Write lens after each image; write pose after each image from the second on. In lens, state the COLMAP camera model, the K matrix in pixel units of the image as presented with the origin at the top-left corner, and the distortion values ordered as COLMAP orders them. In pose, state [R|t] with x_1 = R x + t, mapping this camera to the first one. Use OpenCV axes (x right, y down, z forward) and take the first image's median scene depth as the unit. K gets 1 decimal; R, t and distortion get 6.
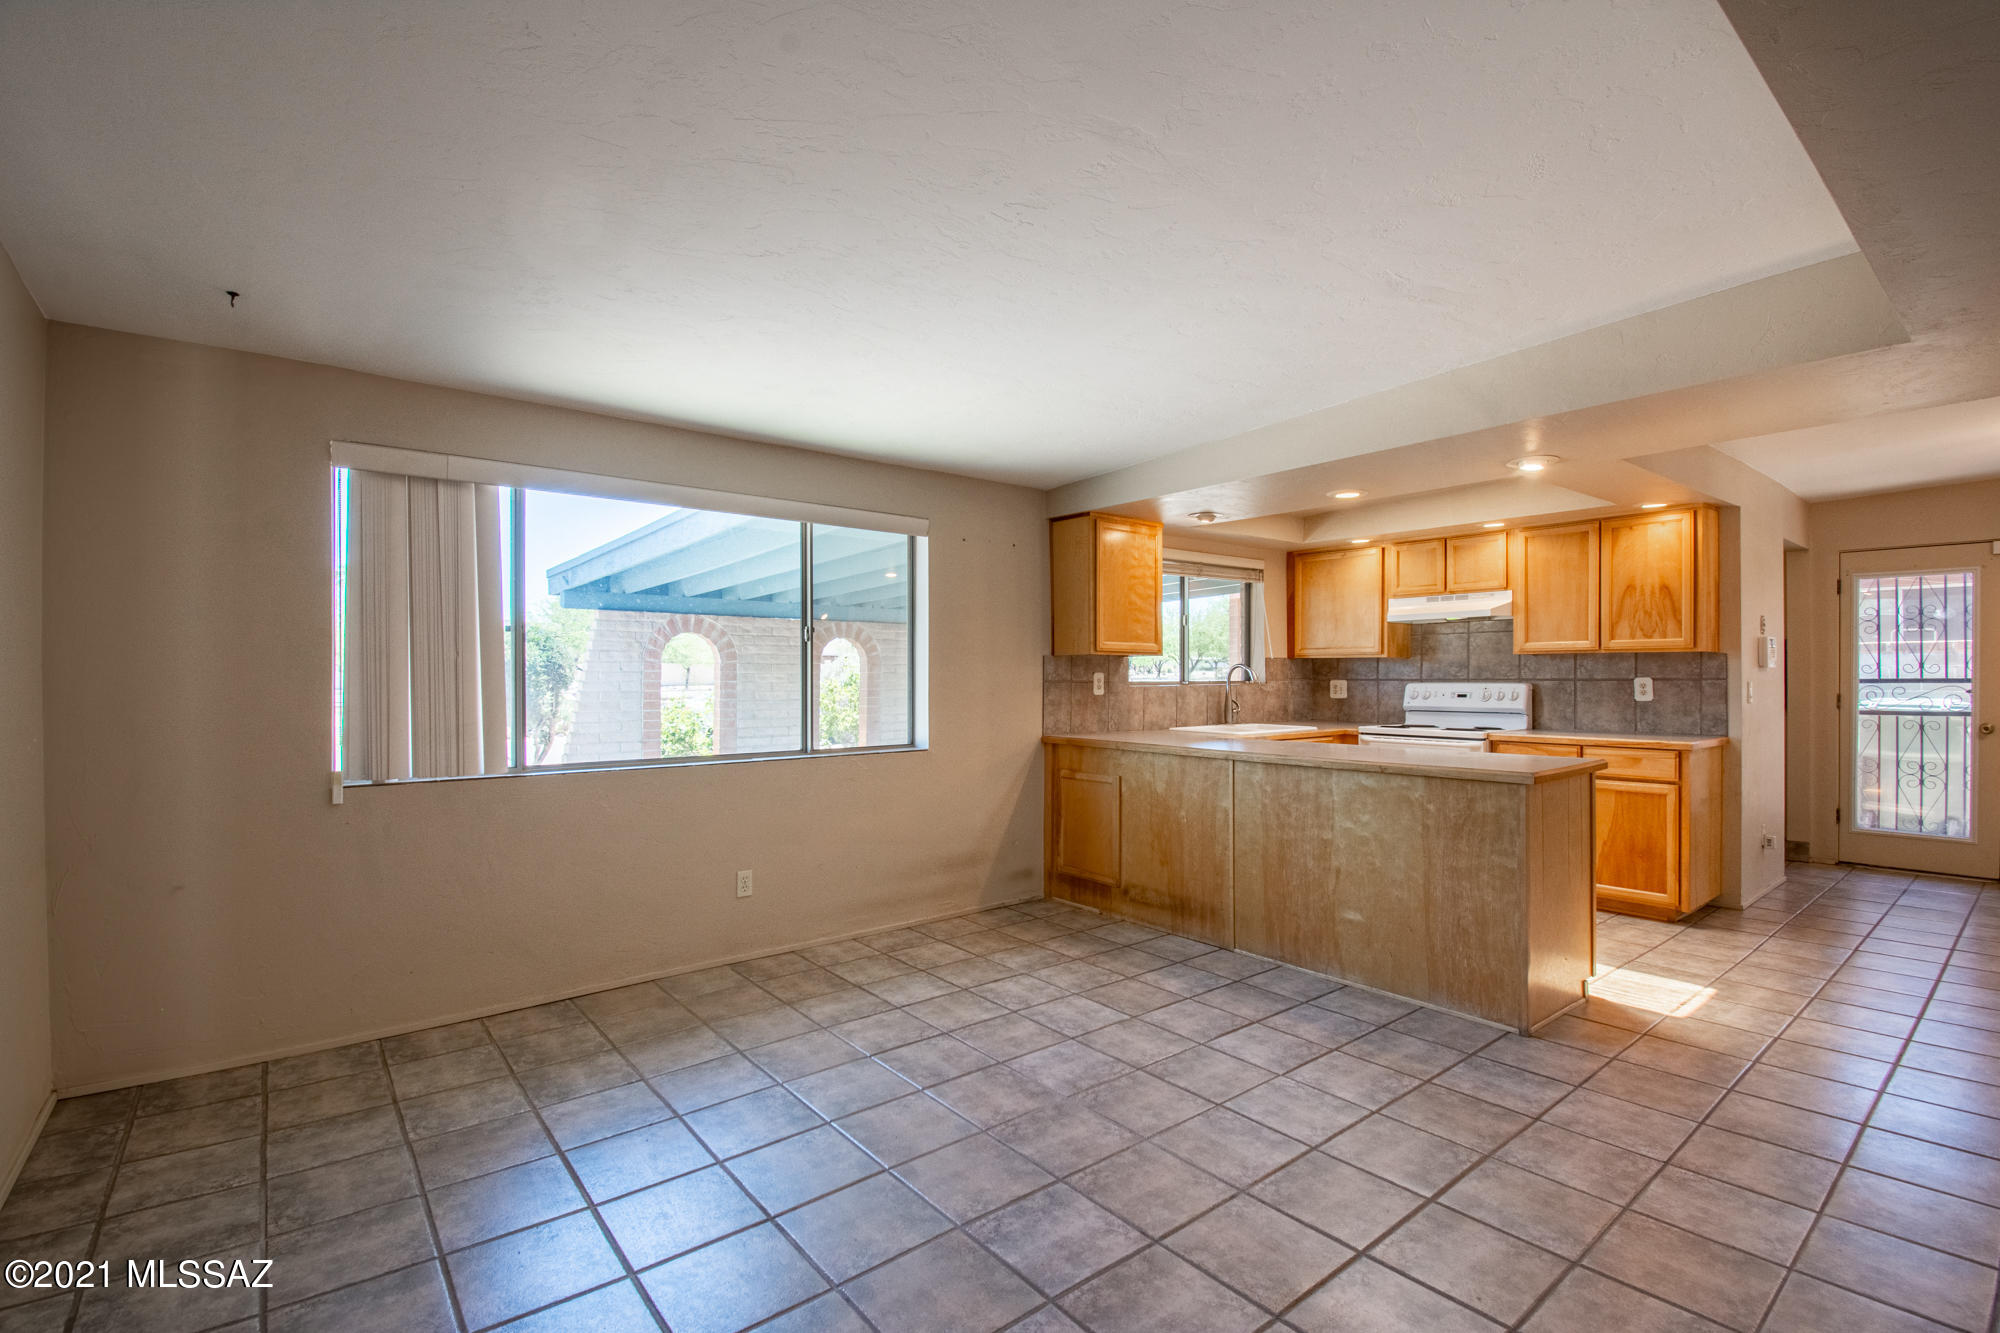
lens RADIAL K [[908.3, 0, 995.8], [0, 908.3, 685.1], [0, 0, 1]] dist [0.003056, -0.017917]
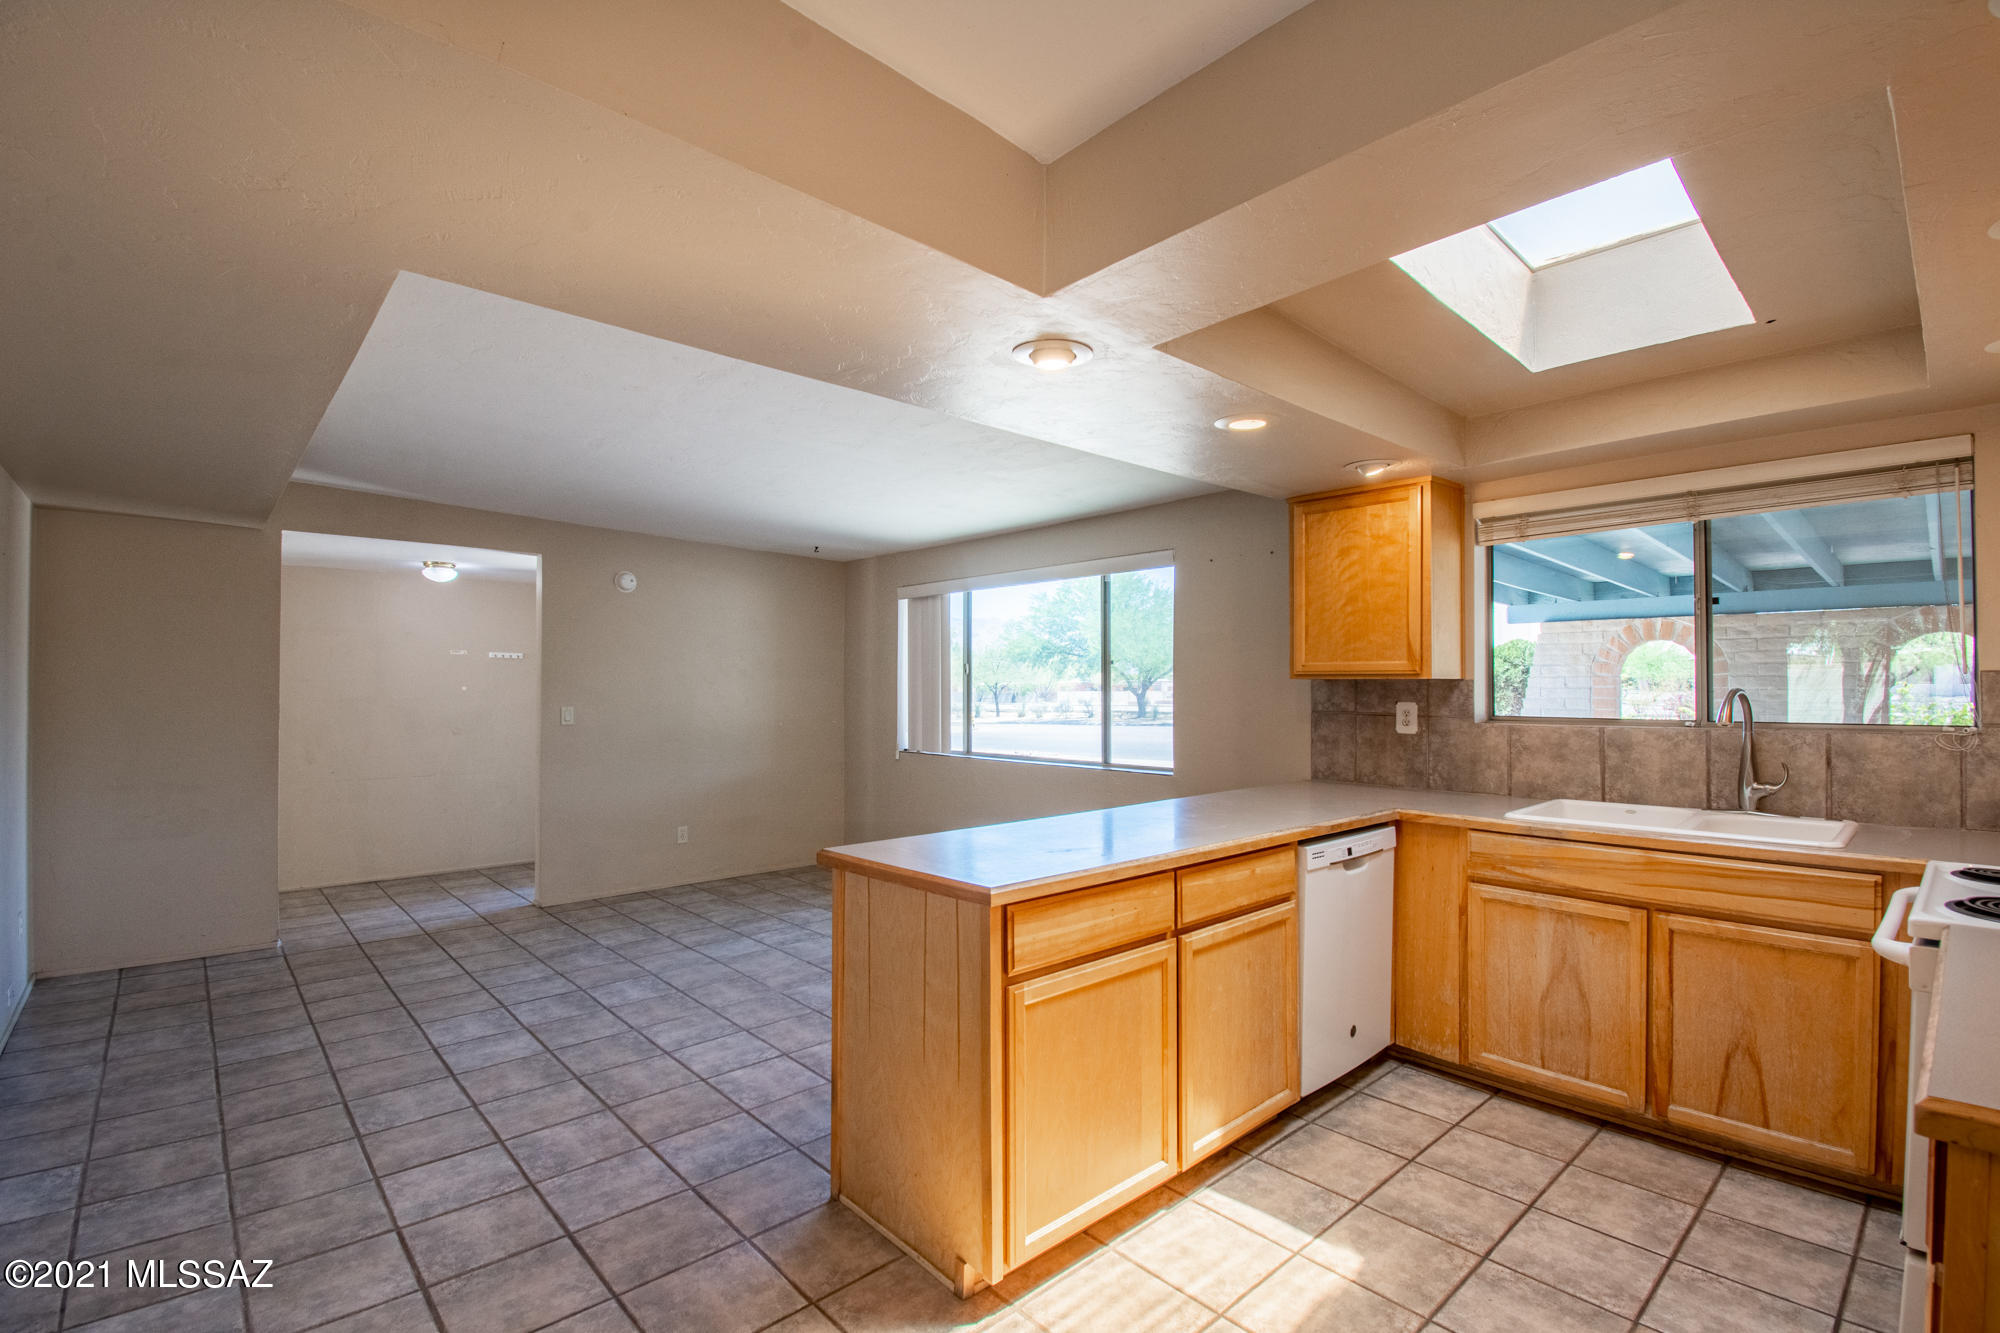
lens RADIAL K [[886.8, 0, 1006.0], [0, 886.8, 677.9], [0, 0, 1]] dist [0.001747, -0.013916]
pose [[0.075487, -0.006957, -0.997123, 0.787055], [-0.004362, 0.999964, -0.007307, -0.026571], [0.997137, 0.004901, 0.075454, 0.634522]]
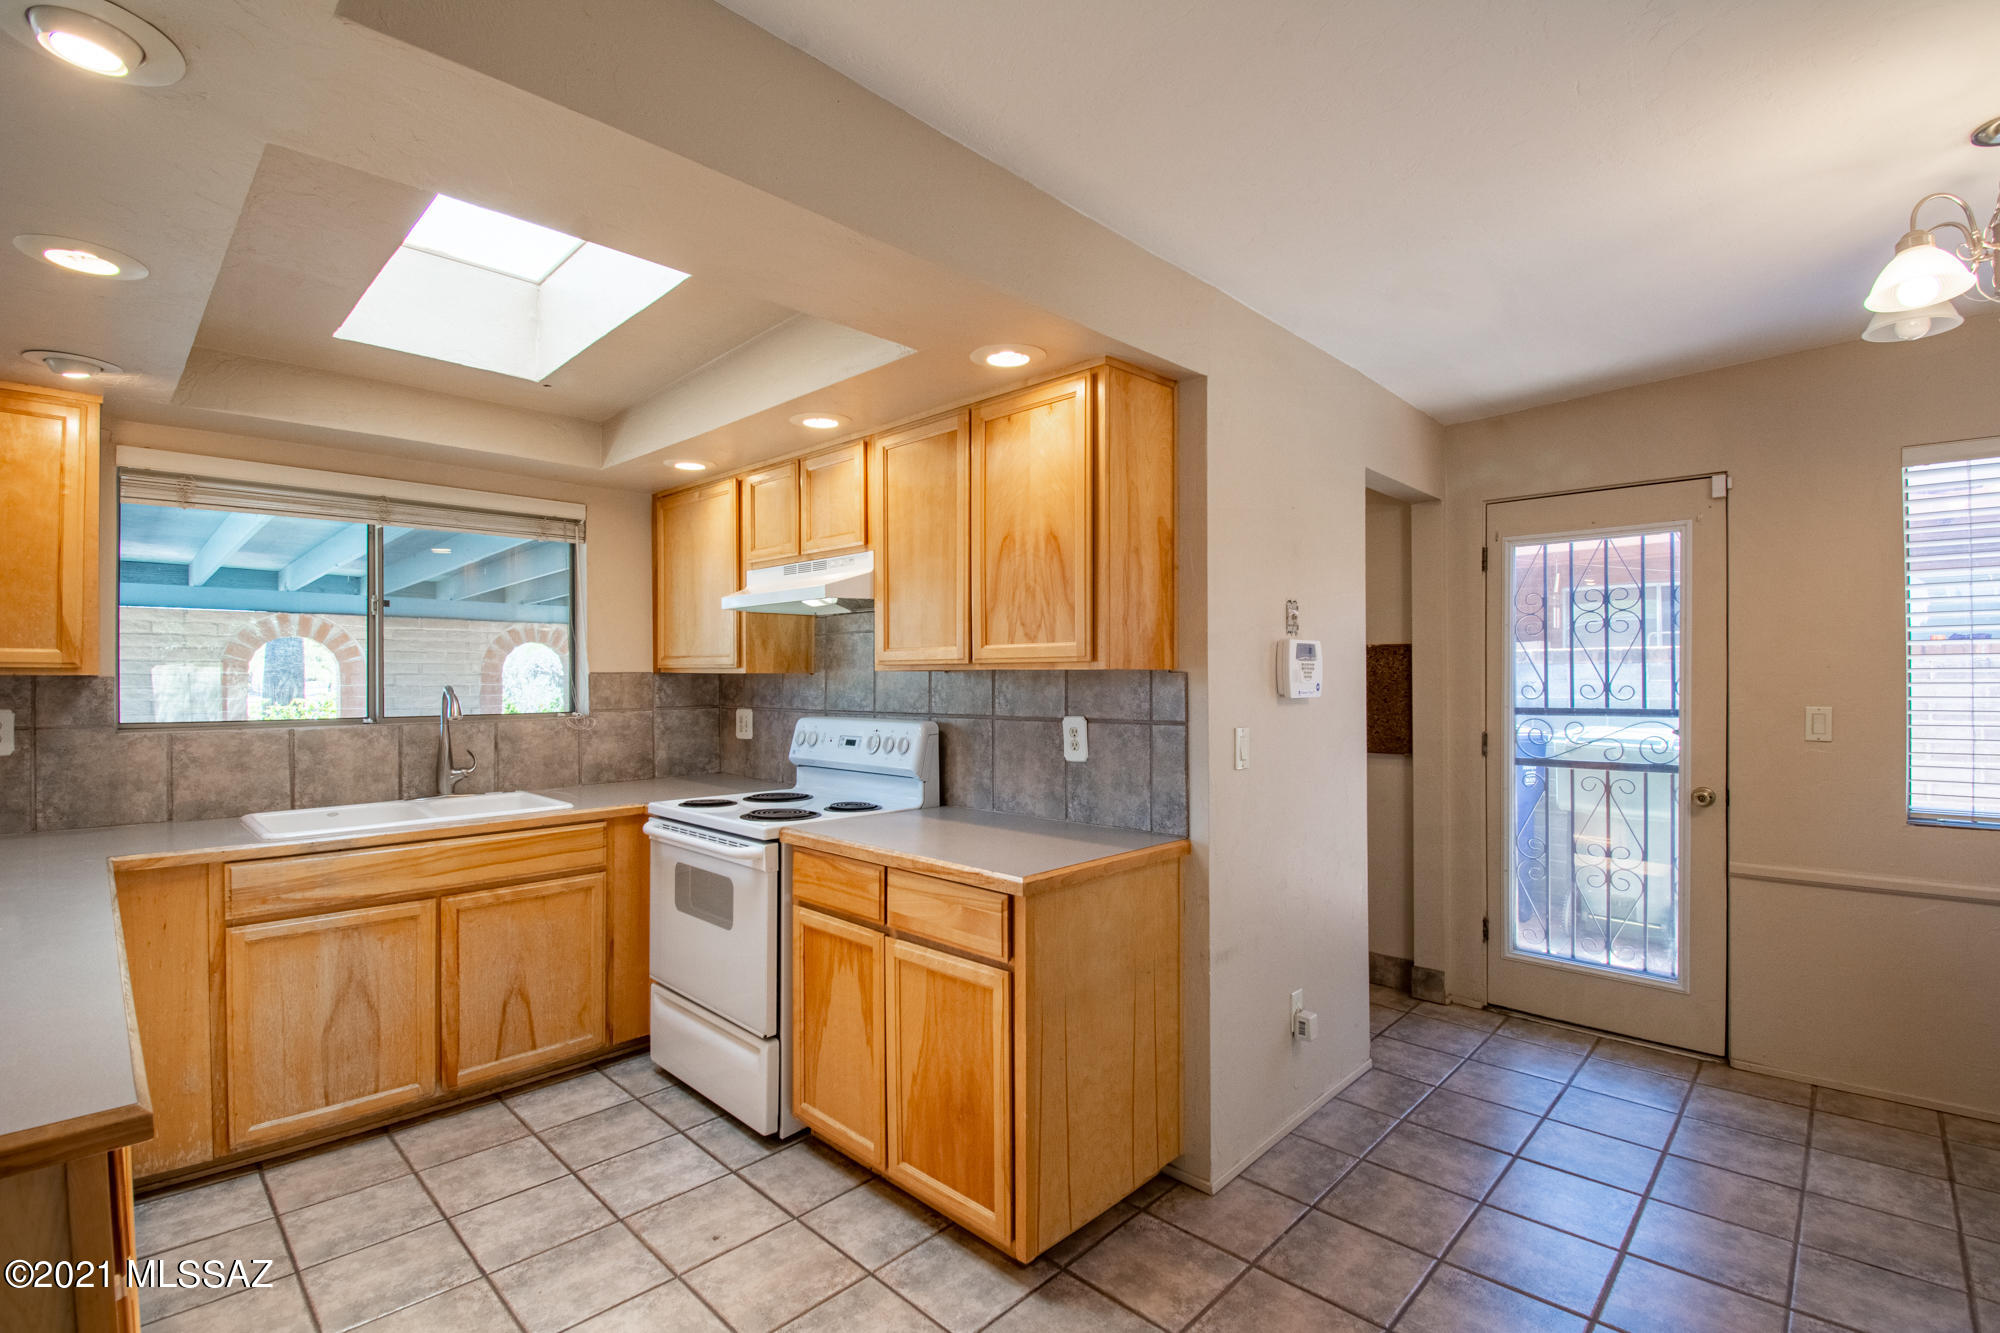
lens RADIAL K [[886.8, 0, 1006.0], [0, 886.8, 677.9], [0, 0, 1]] dist [0.001747, -0.013916]
pose [[0.992873, -0.001385, 0.119172, 0.595677], [0.002313, 0.999968, -0.007645, -0.026096], [-0.119157, 0.007866, 0.992844, 0.479466]]
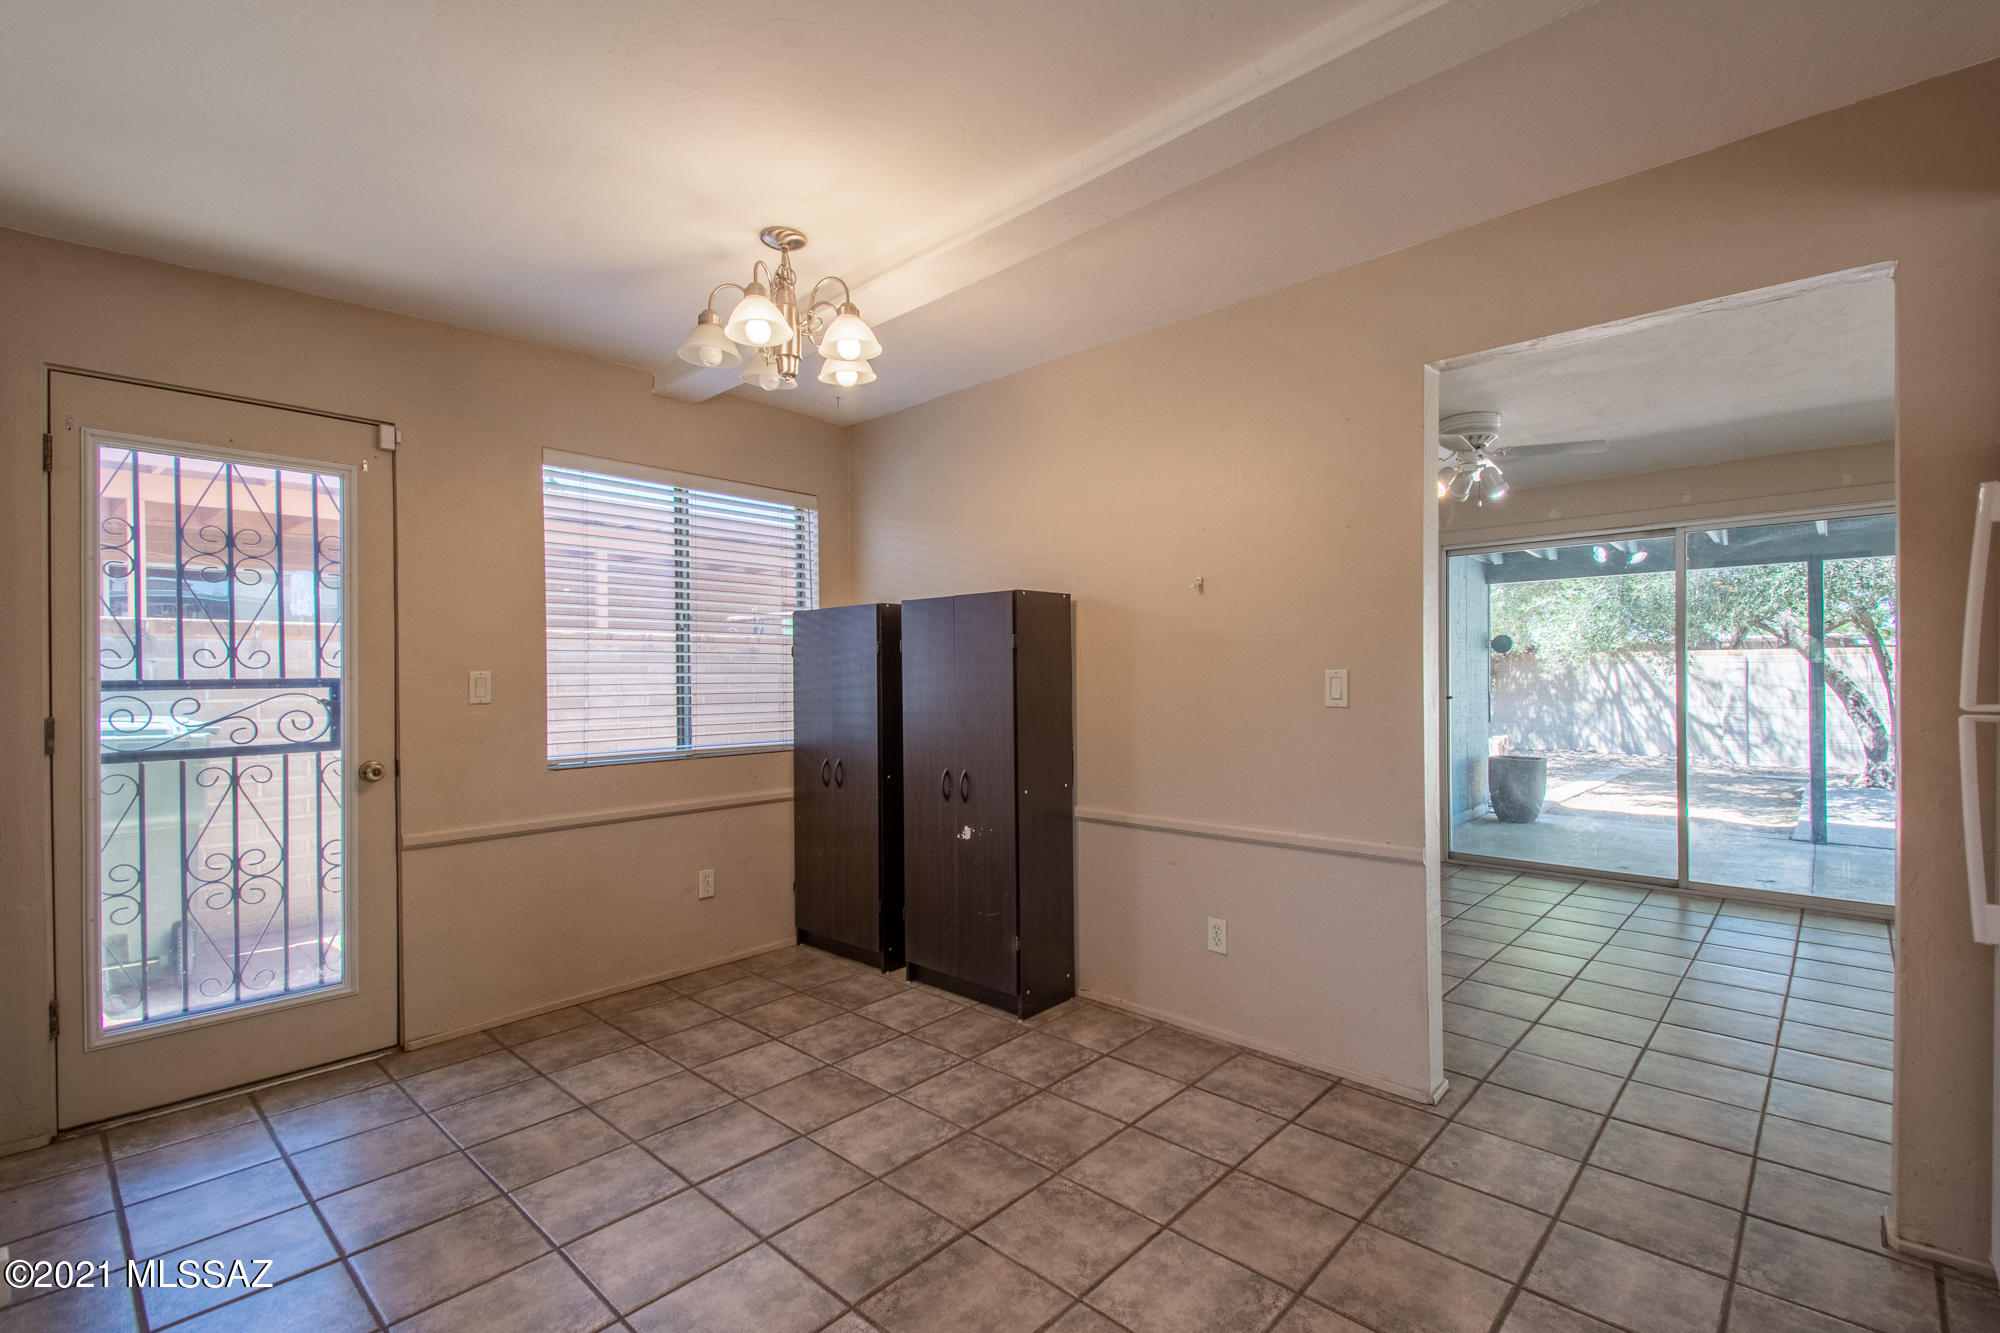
lens RADIAL K [[886.8, 0, 1006.0], [0, 886.8, 677.9], [0, 0, 1]] dist [0.001747, -0.013916]
pose [[-0.167393, 0.002720, 0.985887, 0.532091], [0.015138, 0.999885, -0.000188, -0.001873], [-0.985774, 0.014893, -0.167415, 0.712060]]
